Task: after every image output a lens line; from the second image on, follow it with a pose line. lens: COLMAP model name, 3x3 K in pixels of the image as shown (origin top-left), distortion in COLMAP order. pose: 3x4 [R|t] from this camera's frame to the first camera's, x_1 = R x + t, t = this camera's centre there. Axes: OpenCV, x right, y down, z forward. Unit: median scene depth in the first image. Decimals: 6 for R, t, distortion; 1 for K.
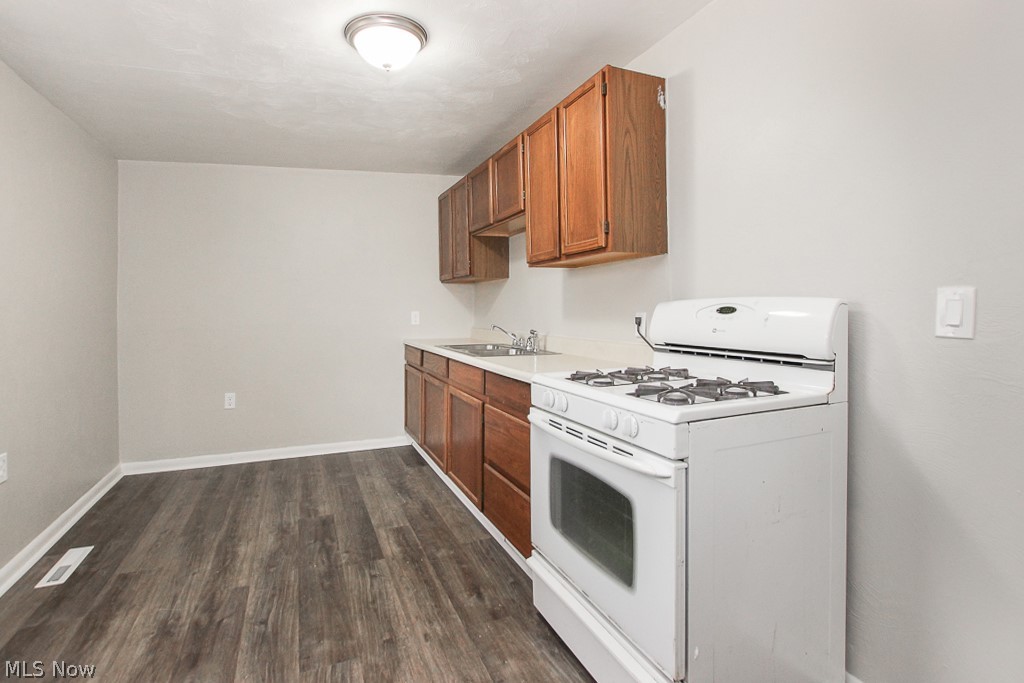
lens RADIAL K [[481.0, 0, 505.7], [0, 481.0, 308.3], [0, 0, 1]] dist [-0.005877, 0.000734]
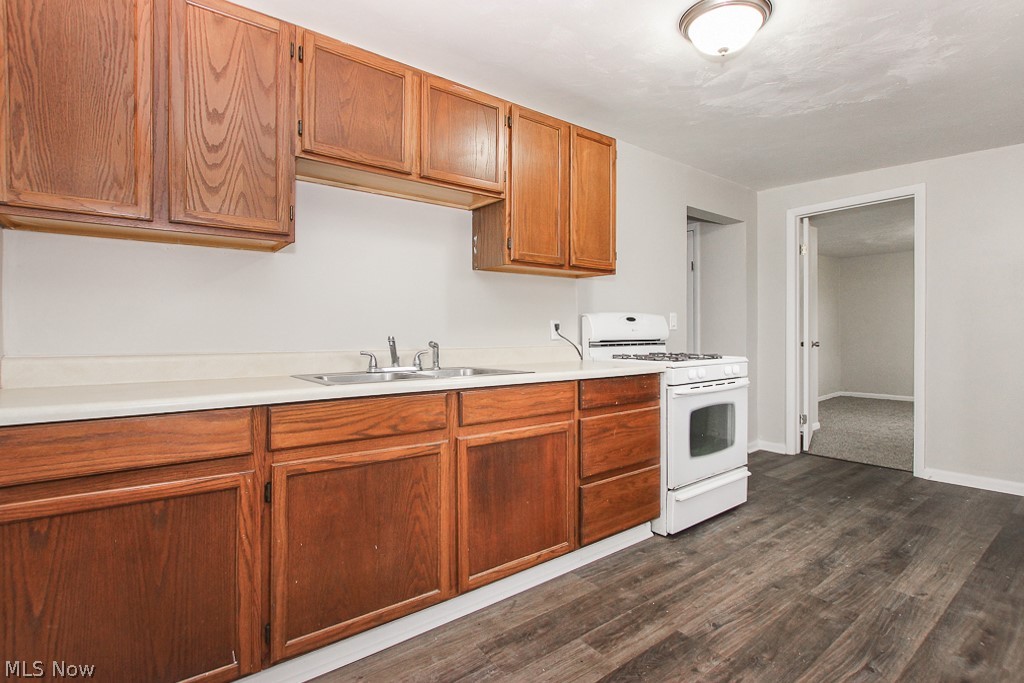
lens RADIAL K [[481.0, 0, 510.0], [0, 481.0, 331.1], [0, 0, 1]] dist [-0.005877, 0.000734]
pose [[-0.234489, 0.009088, 0.972076, -1.136401], [-0.000585, 0.999955, -0.009489, 0.061231], [-0.972119, -0.002793, -0.234473, 1.743419]]
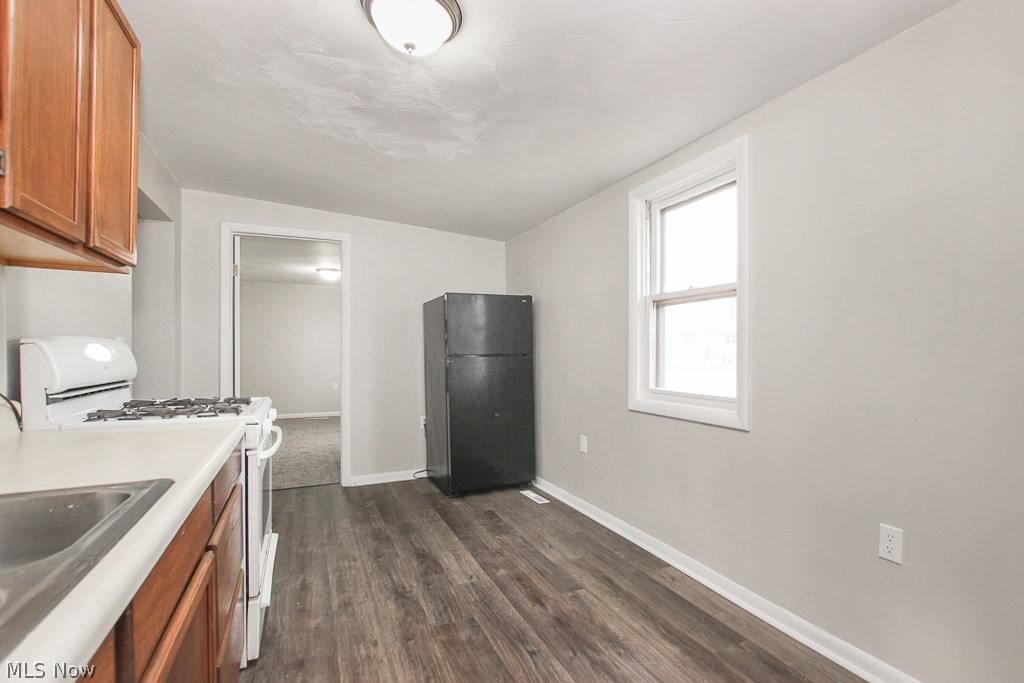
lens RADIAL K [[481.0, 0, 520.6], [0, 481.0, 353.6], [0, 0, 1]] dist [-0.005877, 0.000734]
pose [[-0.999876, 0.001000, -0.015730, -0.444962], [0.001017, 0.999999, -0.001134, 0.014452], [0.015729, -0.001150, -0.999876, 1.941417]]
